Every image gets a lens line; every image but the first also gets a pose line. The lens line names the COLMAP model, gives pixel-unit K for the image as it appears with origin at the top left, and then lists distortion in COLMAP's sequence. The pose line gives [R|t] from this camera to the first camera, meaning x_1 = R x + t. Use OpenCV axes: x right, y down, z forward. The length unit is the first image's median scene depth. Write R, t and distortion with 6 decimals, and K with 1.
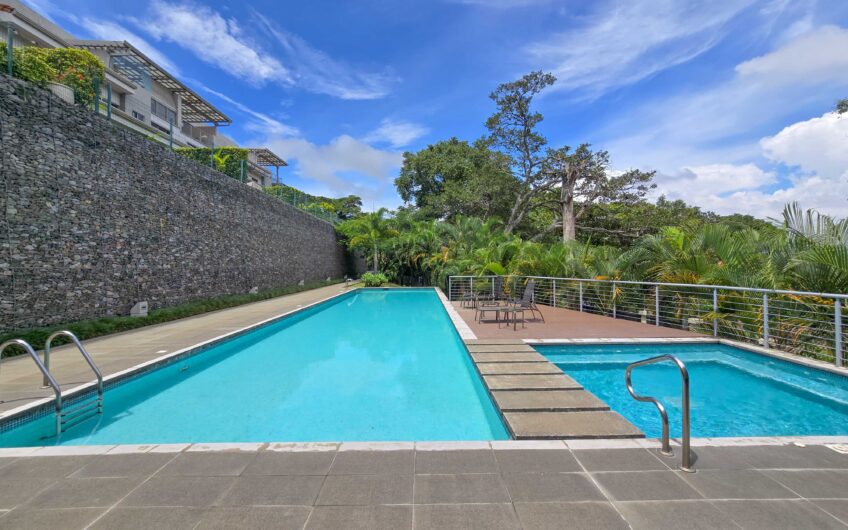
lens RADIAL K [[347.3, 0, 427.6], [0, 347.3, 262.9], [0, 0, 1]] dist [-0.003613, 0.000319]
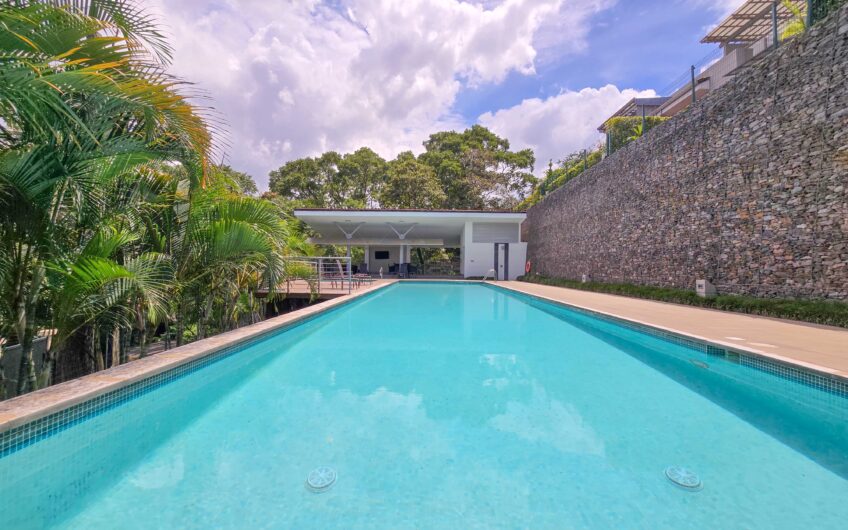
lens RADIAL K [[346.6, 0, 428.9], [0, 346.6, 264.5], [0, 0, 1]] dist [-0.002139, -0.000238]
pose [[-0.999646, -0.003167, 0.026424, -0.102851], [-0.003627, 0.999842, -0.017374, 0.058578], [-0.026365, -0.017464, -0.999500, 1.560607]]
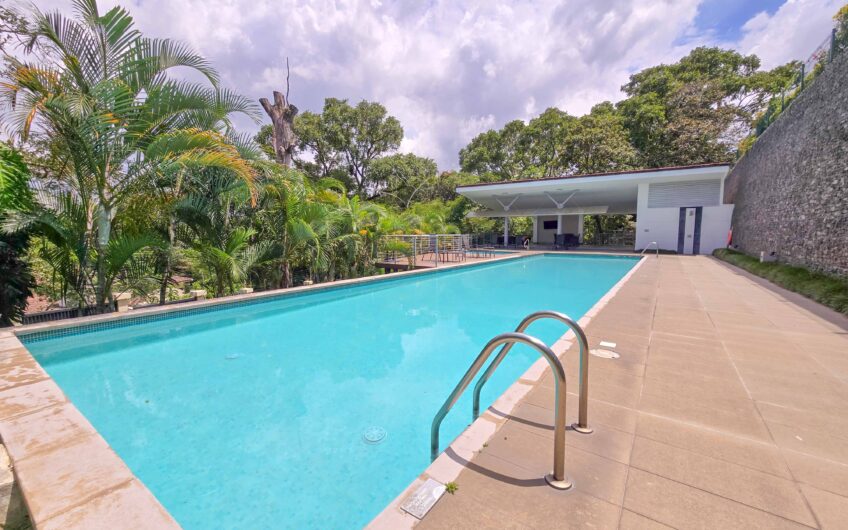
lens RADIAL K [[346.6, 0, 428.9], [0, 346.6, 264.5], [0, 0, 1]] dist [-0.002139, -0.000238]
pose [[-0.815909, -0.043120, 0.576570, -0.357562], [0.001896, 0.997010, 0.077246, 0.039529], [-0.578177, 0.064119, -0.813388, 1.538366]]
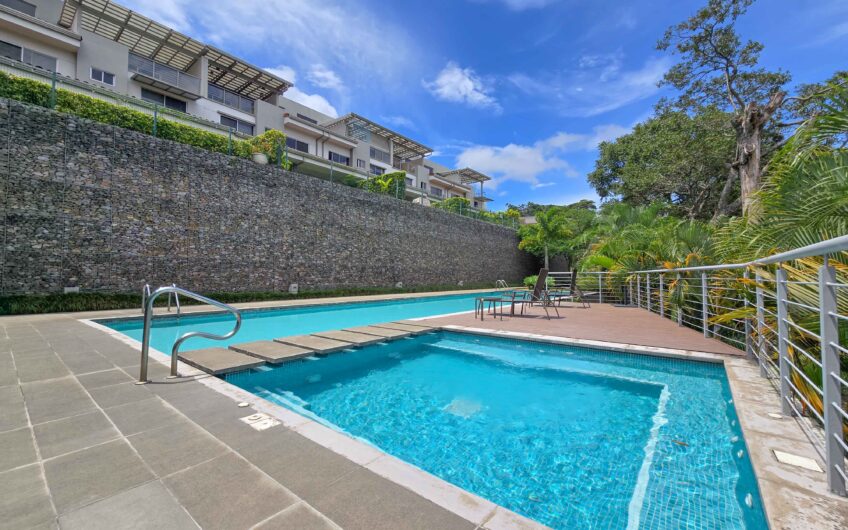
lens RADIAL K [[347.3, 0, 427.6], [0, 347.3, 262.9], [0, 0, 1]] dist [-0.003613, 0.000319]
pose [[0.775671, -0.015334, -0.630951, 0.358157], [-0.004039, 0.999564, -0.029258, 0.038280], [0.631124, 0.025243, 0.775271, 0.114144]]
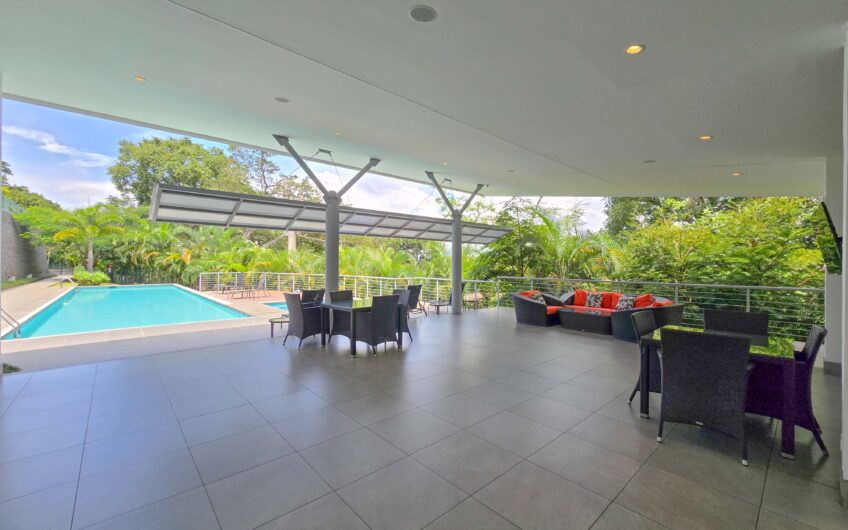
lens RADIAL K [[346.6, 0, 428.9], [0, 346.6, 264.5], [0, 0, 1]] dist [-0.002139, -0.000238]
pose [[0.749454, 0.008931, 0.661996, -0.149288], [-0.015820, 0.999865, 0.004421, -0.014098], [-0.661867, -0.013786, 0.749494, -0.552247]]
